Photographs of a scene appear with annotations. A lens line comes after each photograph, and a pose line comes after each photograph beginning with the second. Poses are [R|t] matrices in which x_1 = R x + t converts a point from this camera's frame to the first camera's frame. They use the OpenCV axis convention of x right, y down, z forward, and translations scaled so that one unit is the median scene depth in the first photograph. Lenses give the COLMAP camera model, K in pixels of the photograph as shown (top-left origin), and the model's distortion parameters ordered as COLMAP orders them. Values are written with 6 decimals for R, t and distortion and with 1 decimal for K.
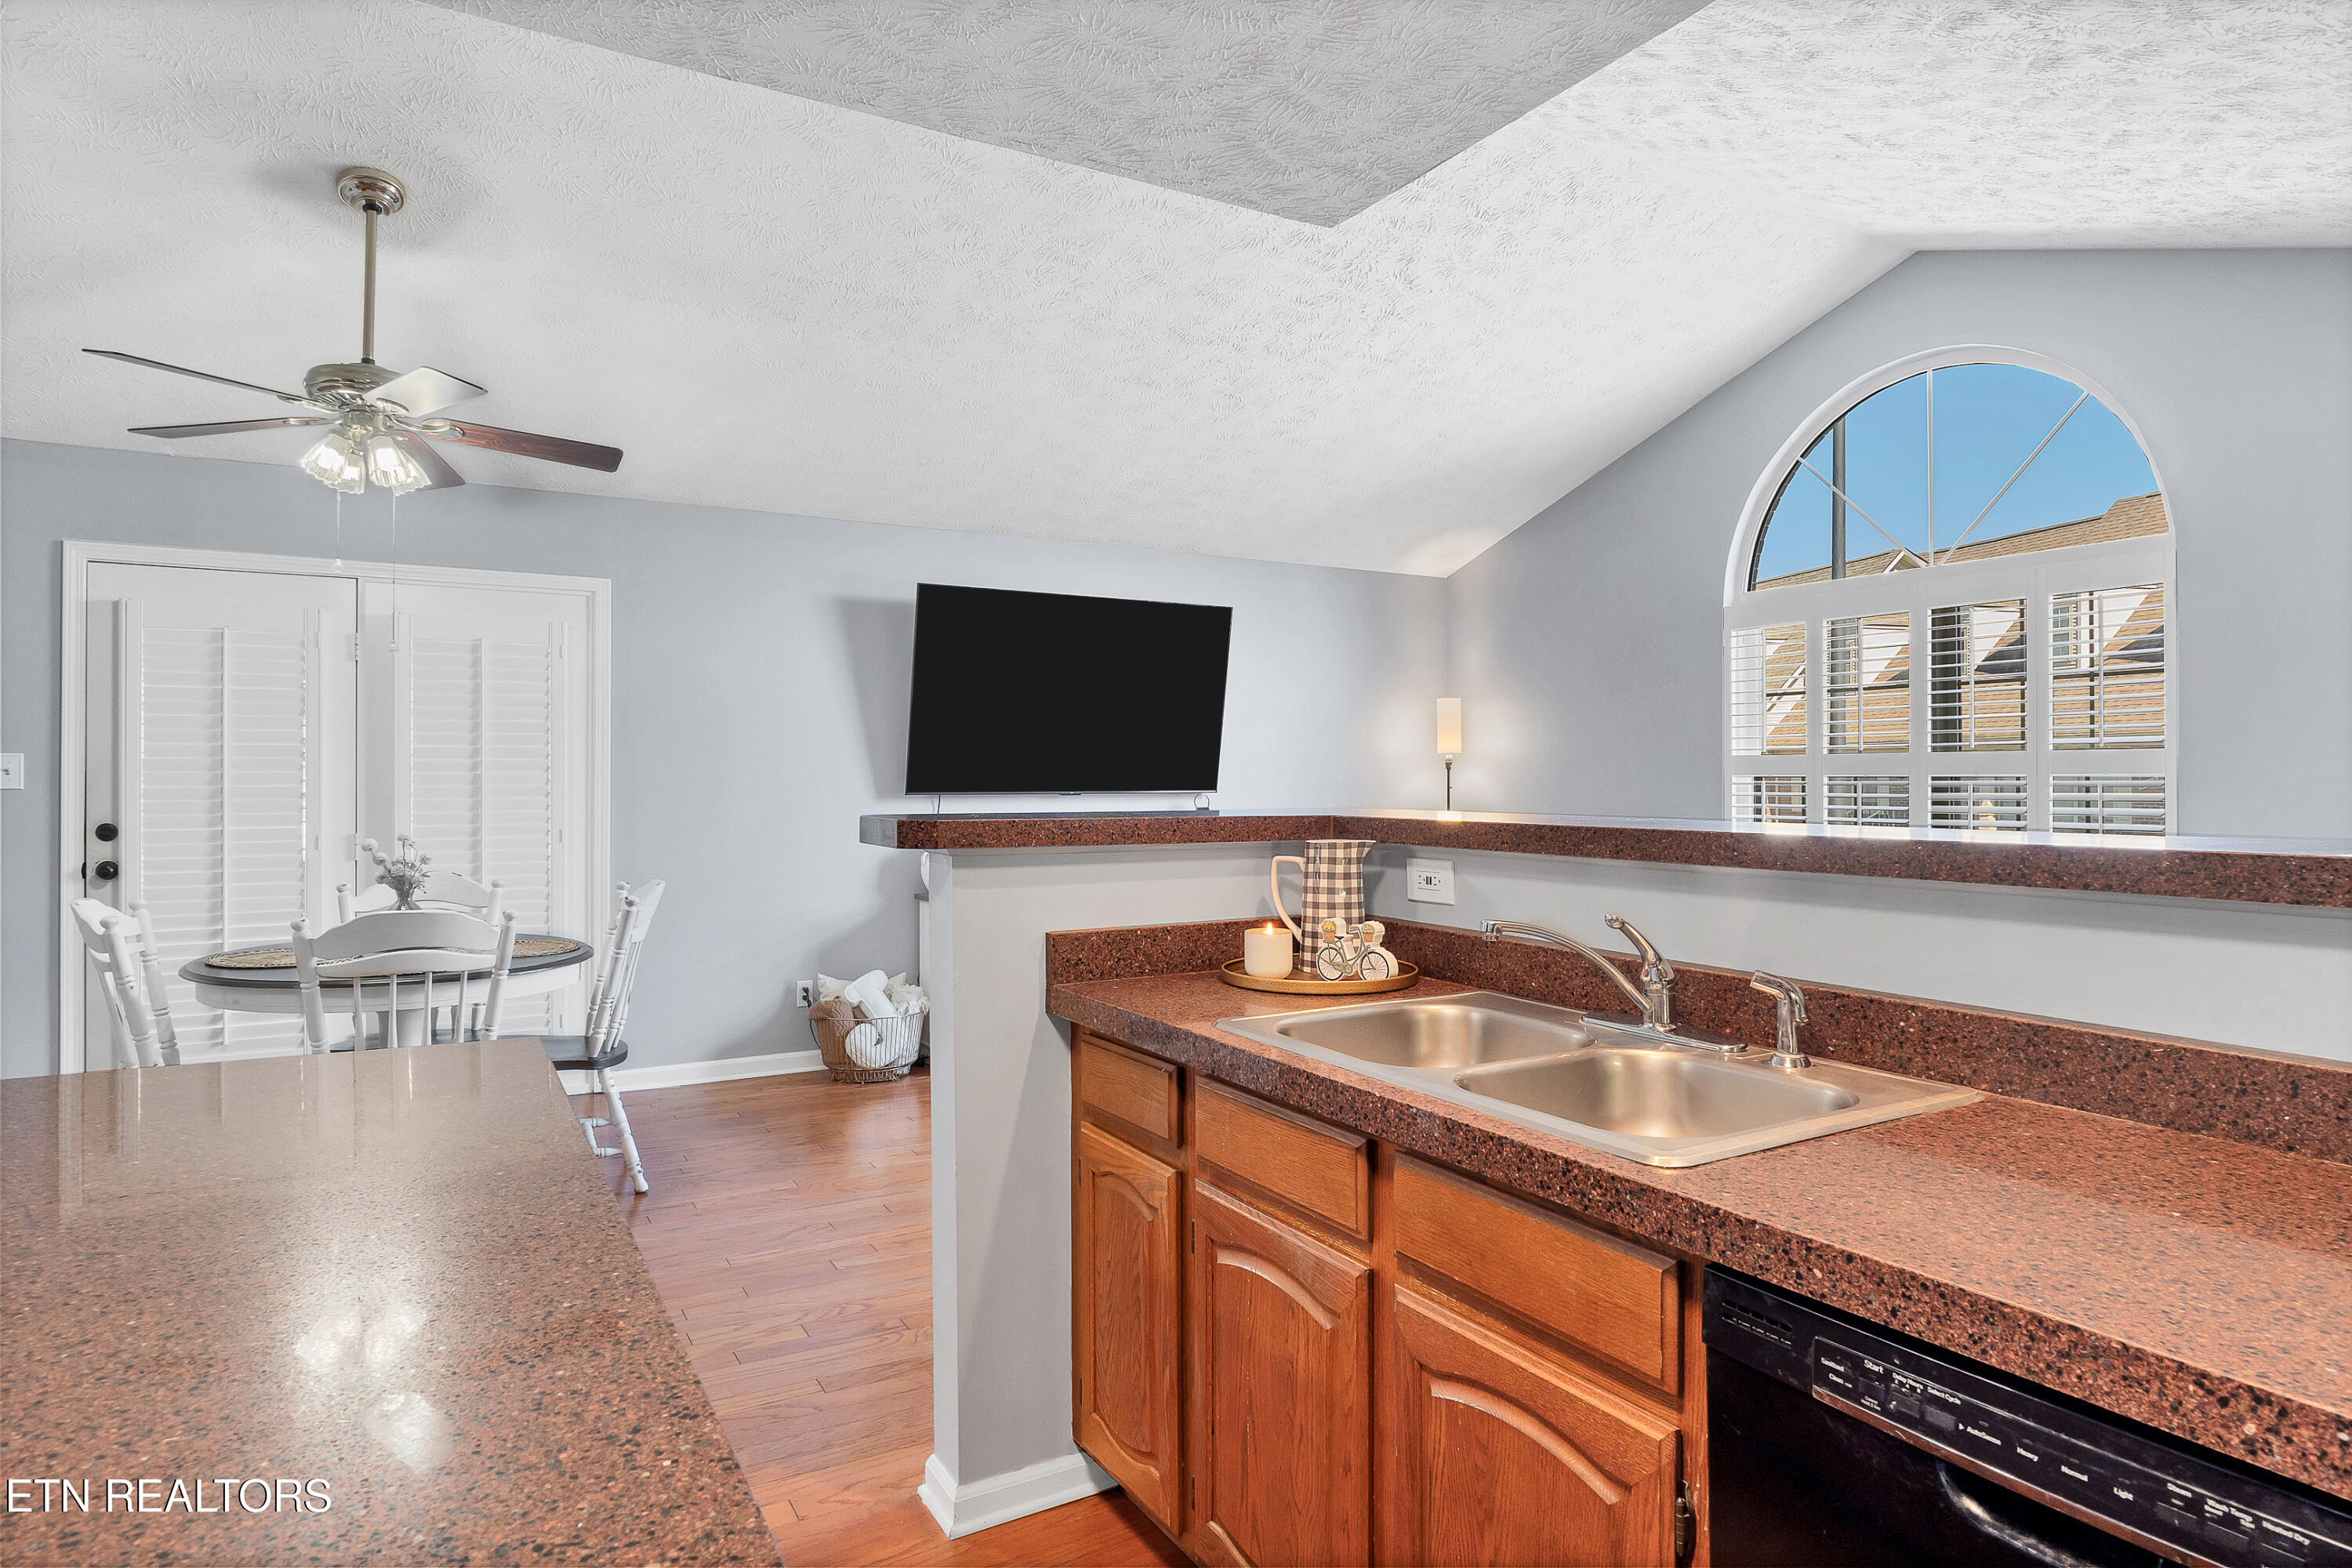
lens RADIAL K [[1320.2, 0, 1164.0], [0, 1320.2, 766.1], [0, 0, 1]] dist [-0.004064, 0.000326]
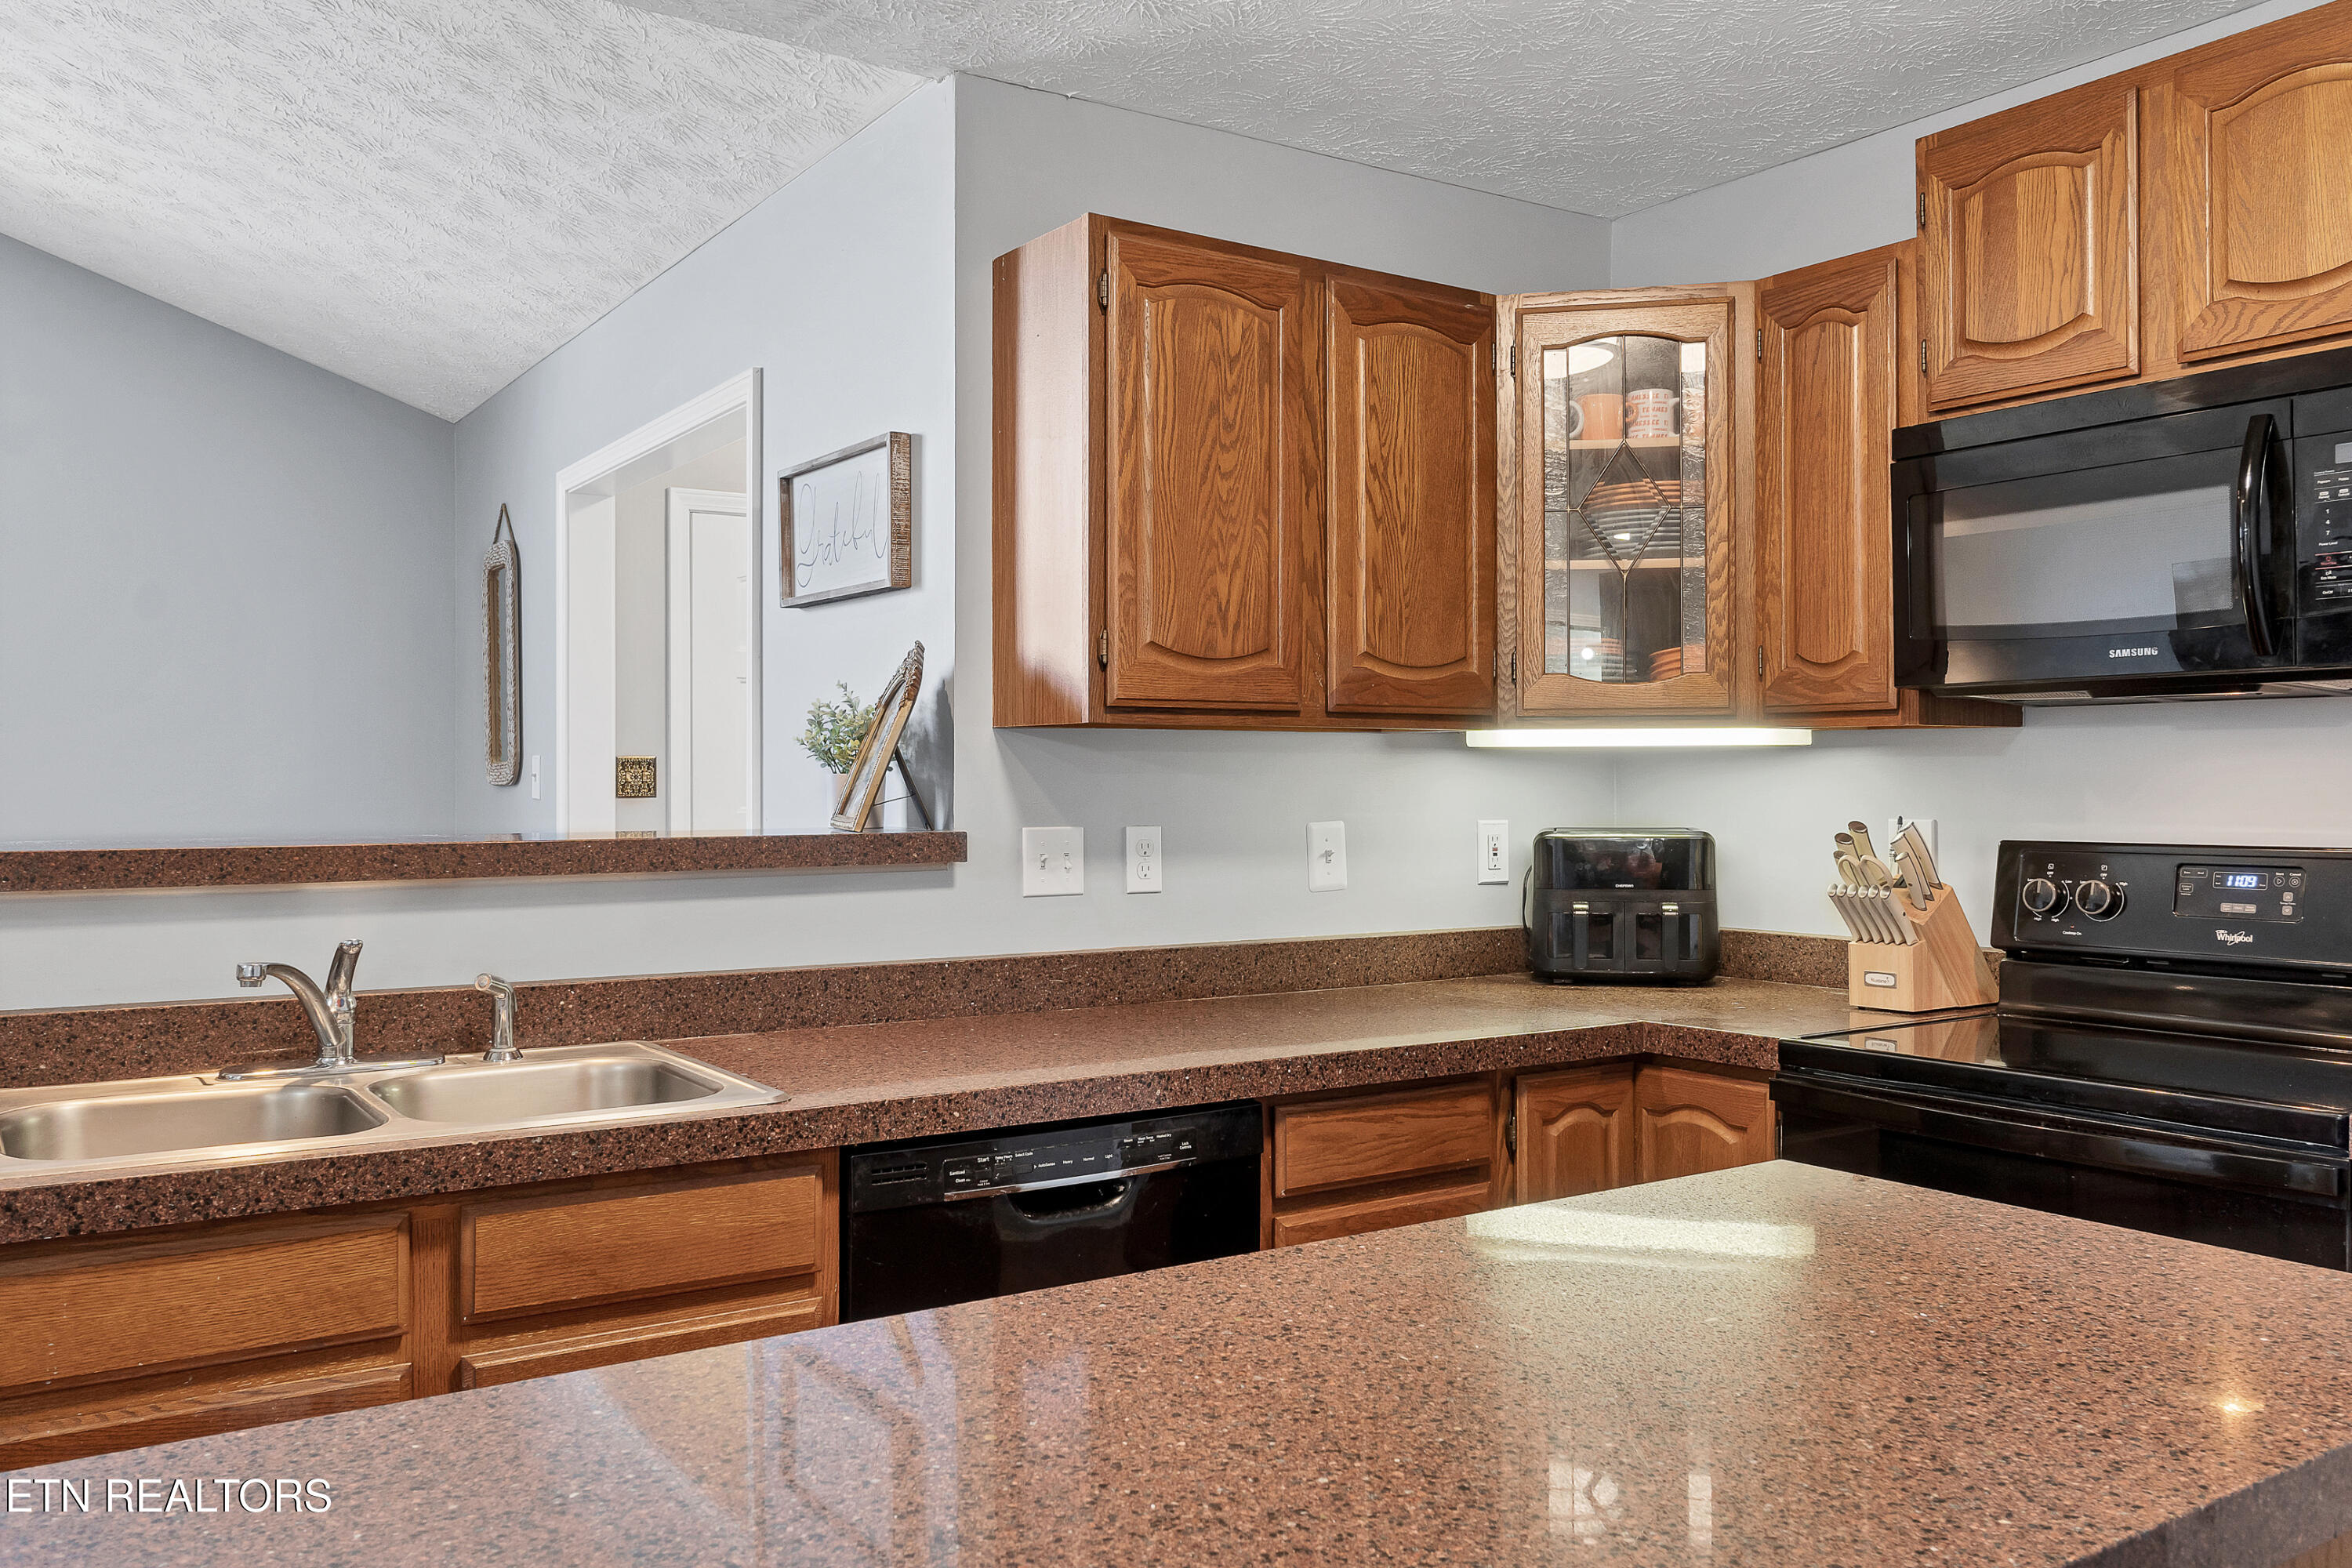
lens RADIAL K [[1872.1, 0, 1136.2], [0, 1872.1, 771.0], [0, 0, 1]] dist [-0.004327, 0.002648]
pose [[-0.060204, 0.006261, 0.998166, -1.035491], [-0.004967, 0.999966, -0.006571, 0.004040], [-0.998174, -0.005354, -0.060171, 0.581549]]
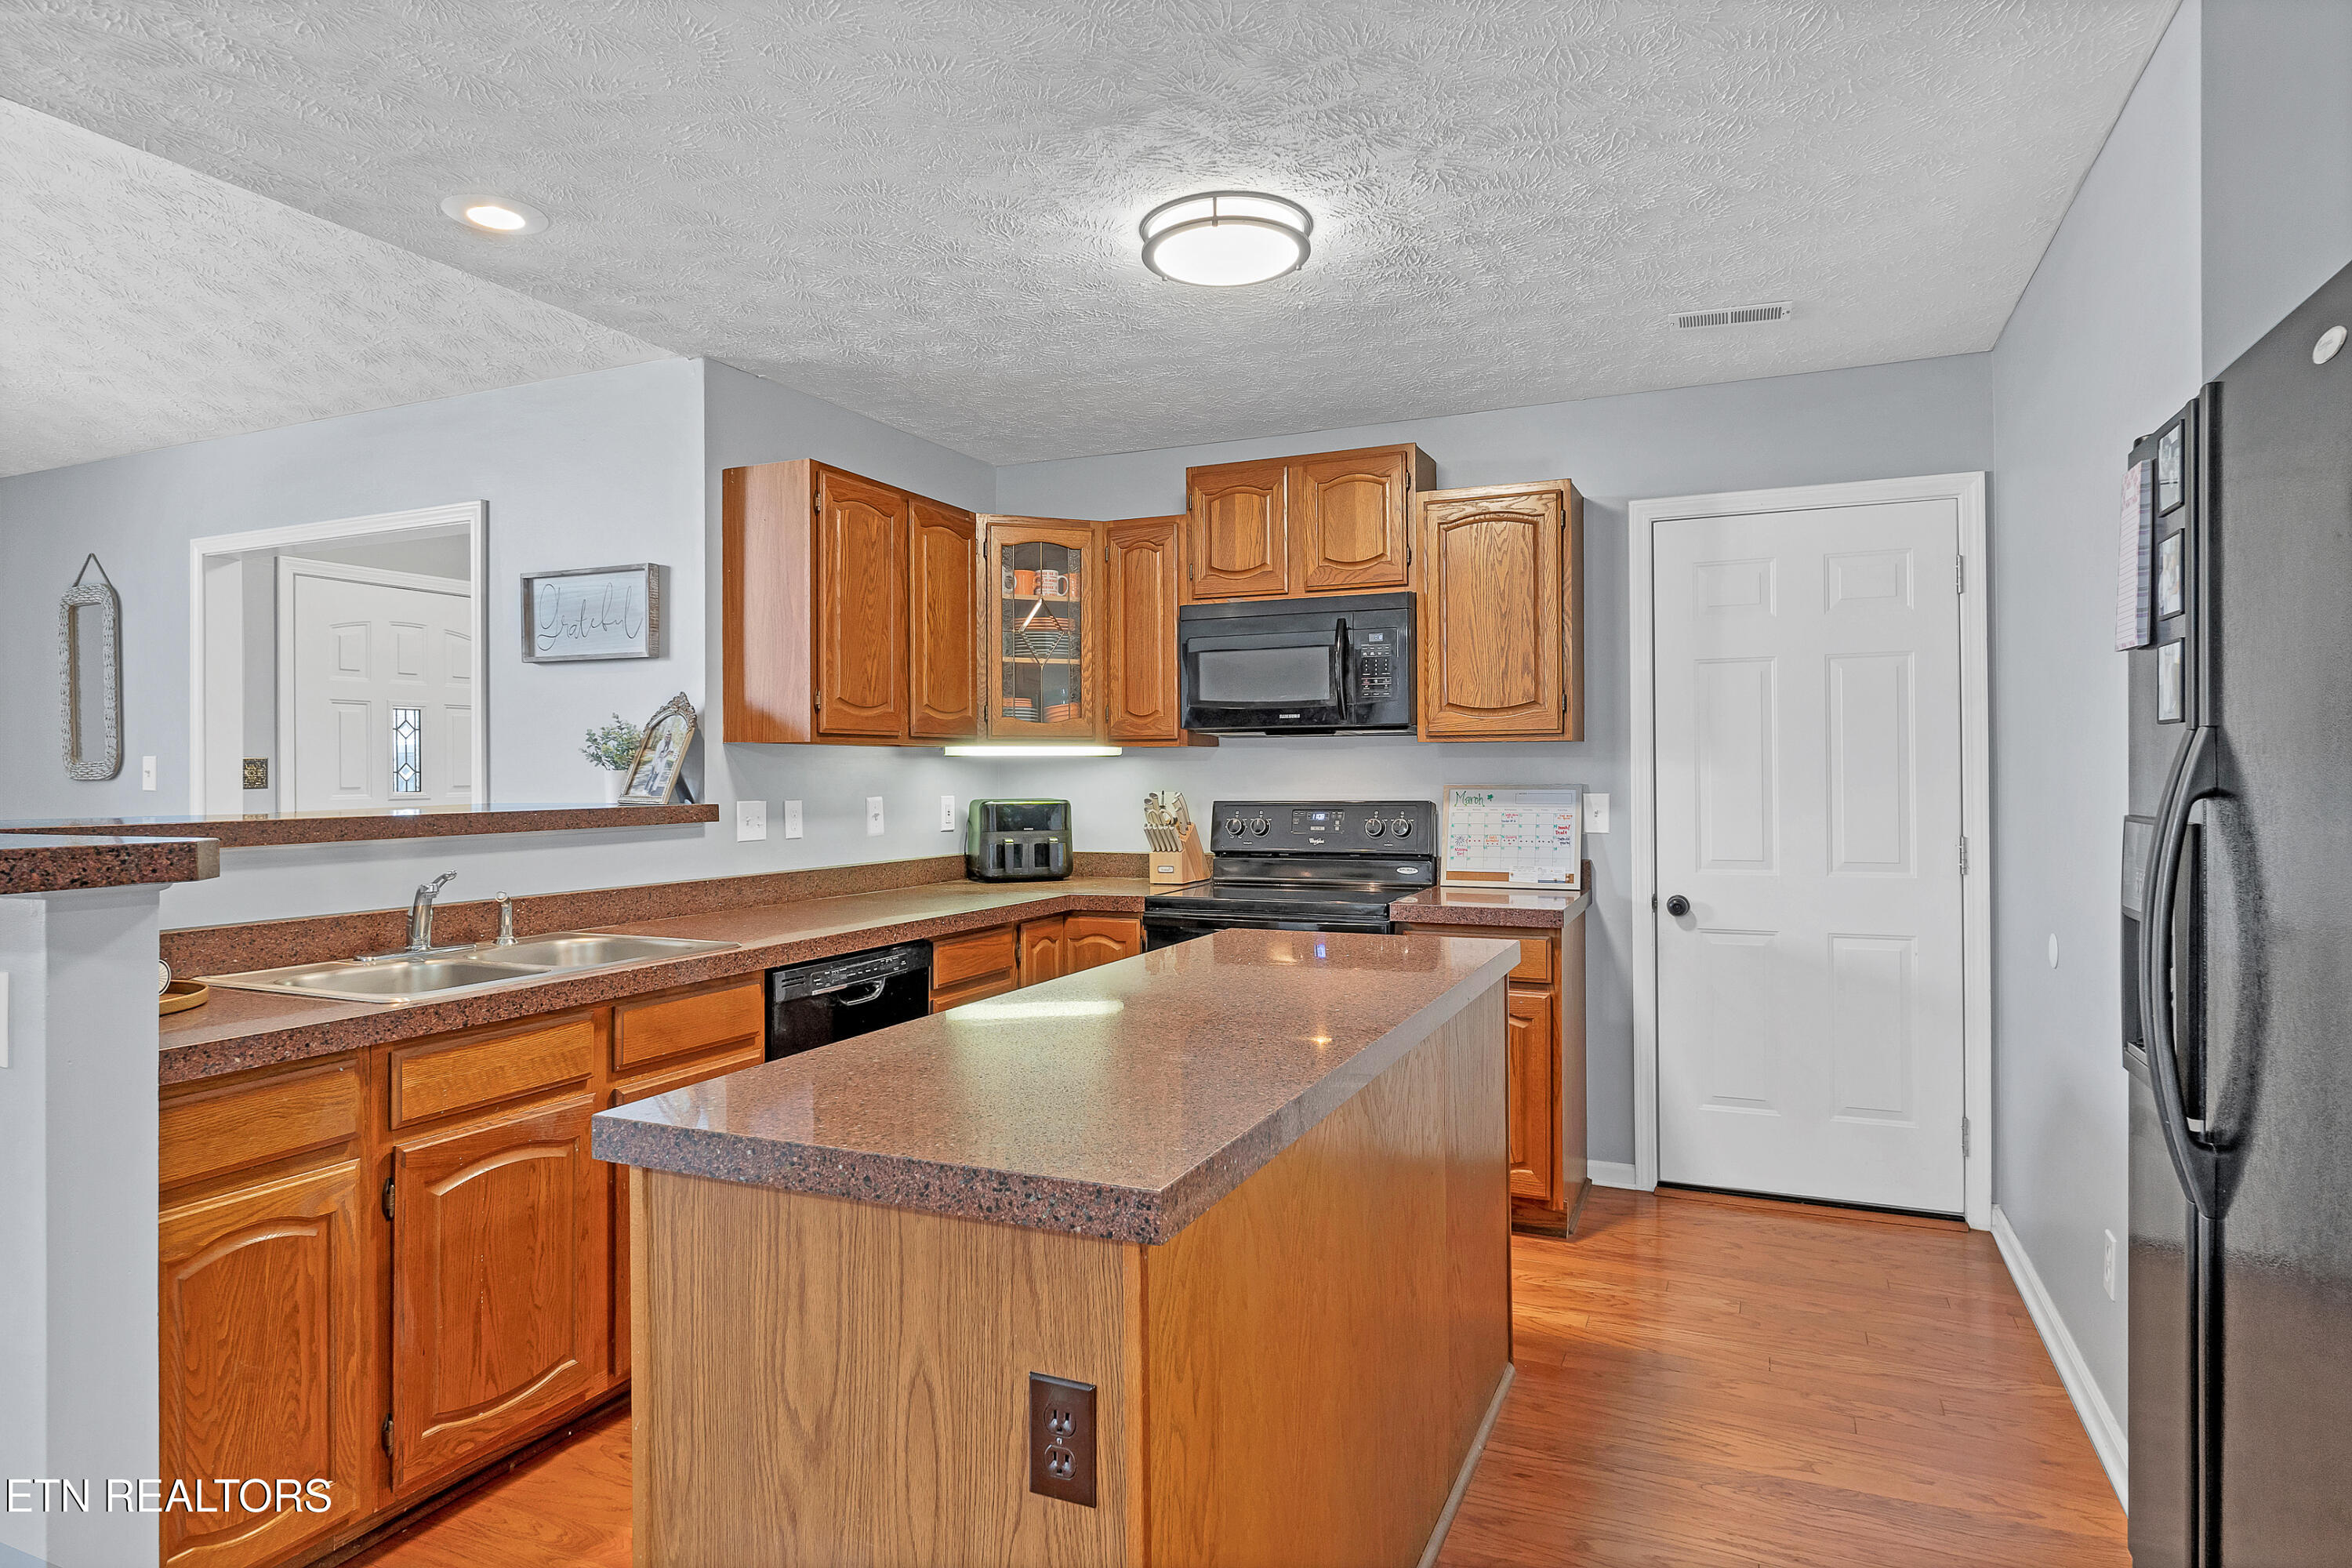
lens RADIAL K [[1388.2, 0, 1174.1], [0, 1388.2, 772.7], [0, 0, 1]] dist [-0.004035, -0.000963]
pose [[-0.592214, 0.003472, 0.805773, -1.502557], [-0.000221, 0.999990, -0.004471, 0.009658], [-0.805781, -0.002826, -0.592208, 1.359178]]
